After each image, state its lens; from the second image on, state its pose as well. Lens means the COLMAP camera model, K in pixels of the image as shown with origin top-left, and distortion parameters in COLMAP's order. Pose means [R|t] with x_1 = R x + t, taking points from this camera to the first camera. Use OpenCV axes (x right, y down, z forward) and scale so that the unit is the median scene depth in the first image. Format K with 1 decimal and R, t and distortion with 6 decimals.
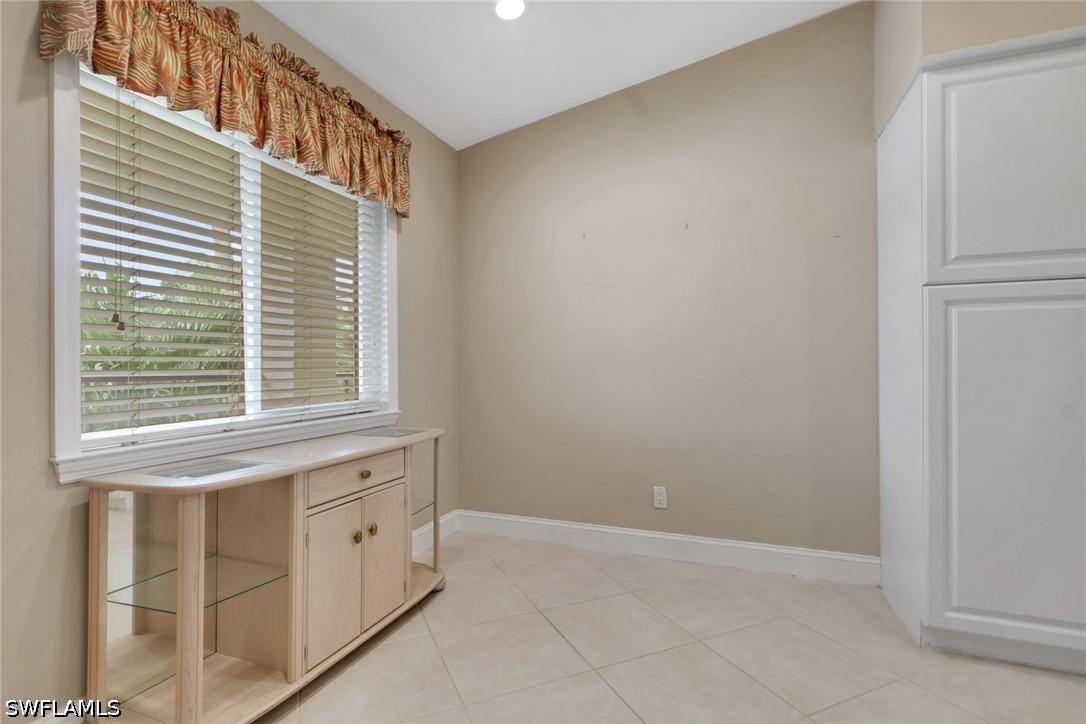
lens RADIAL K [[504.6, 0, 538.6], [0, 504.6, 362.2], [0, 0, 1]] dist [0.000636, -0.000750]
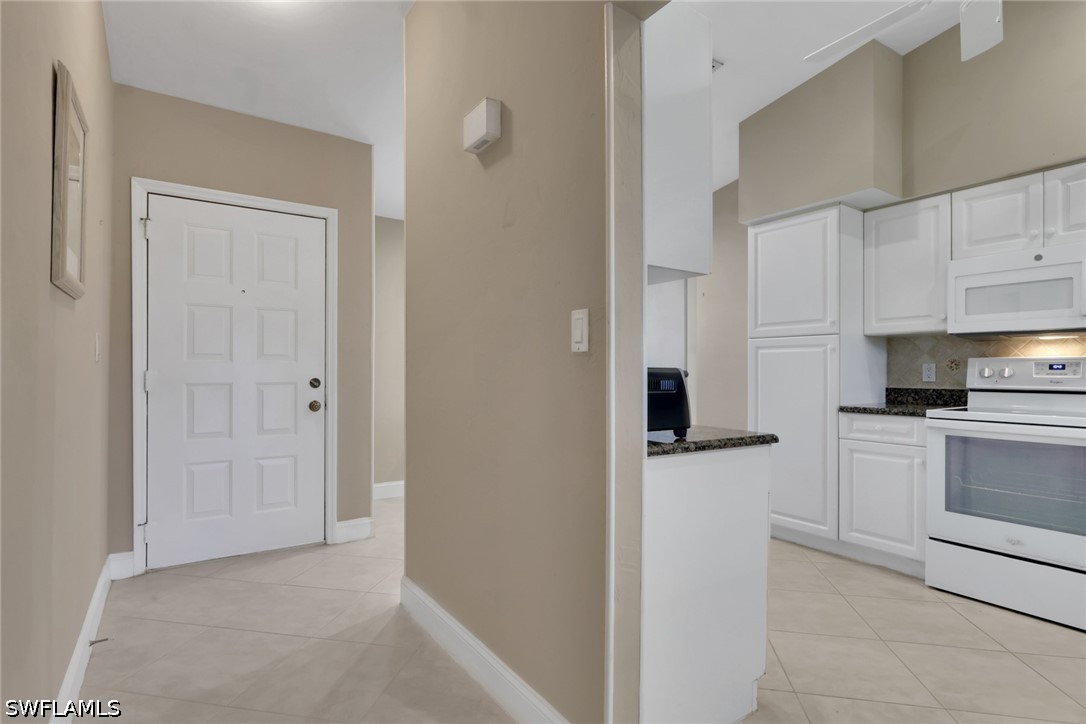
lens RADIAL K [[535.7, 0, 541.2], [0, 535.7, 369.4], [0, 0, 1]] dist [-0.003529, 0.002065]
pose [[0.825661, 0.002093, -0.564163, 1.260447], [-0.001672, 0.999998, 0.001262, -0.036833], [0.564165, -0.000098, 0.825662, -1.116556]]
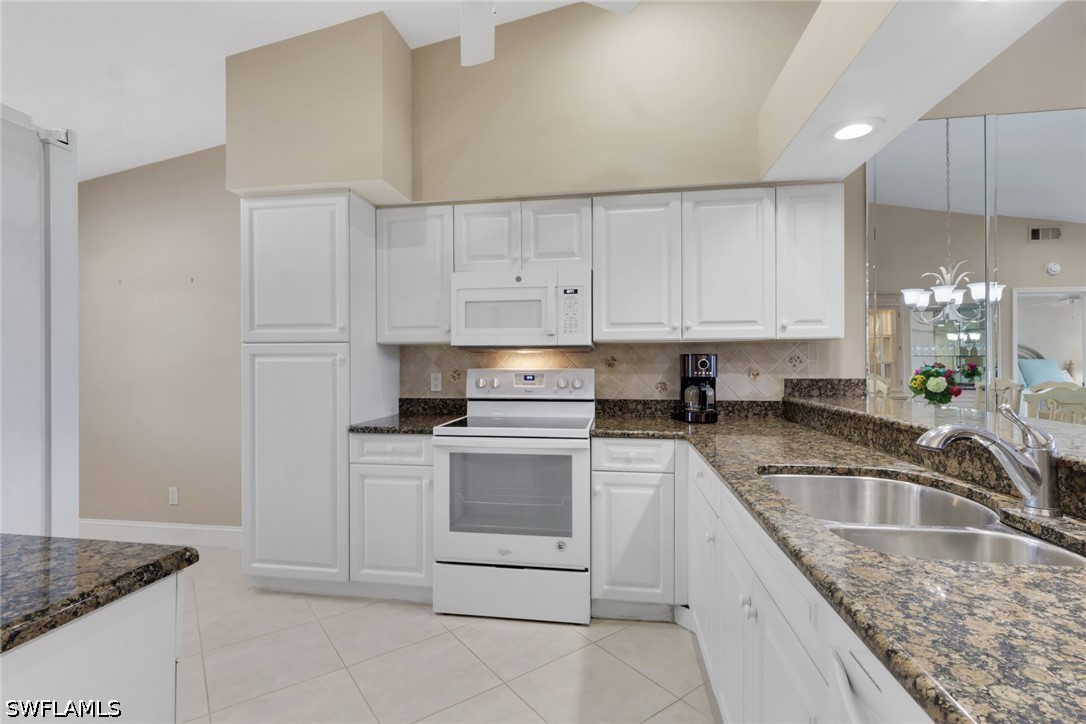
lens RADIAL K [[504.6, 0, 537.6], [0, 504.6, 360.5], [0, 0, 1]] dist [0.000636, -0.000750]
pose [[0.976149, -0.001260, 0.217098, 1.286722], [0.001125, 0.999999, 0.000743, -0.101032], [-0.217099, -0.000481, 0.976149, -0.623667]]
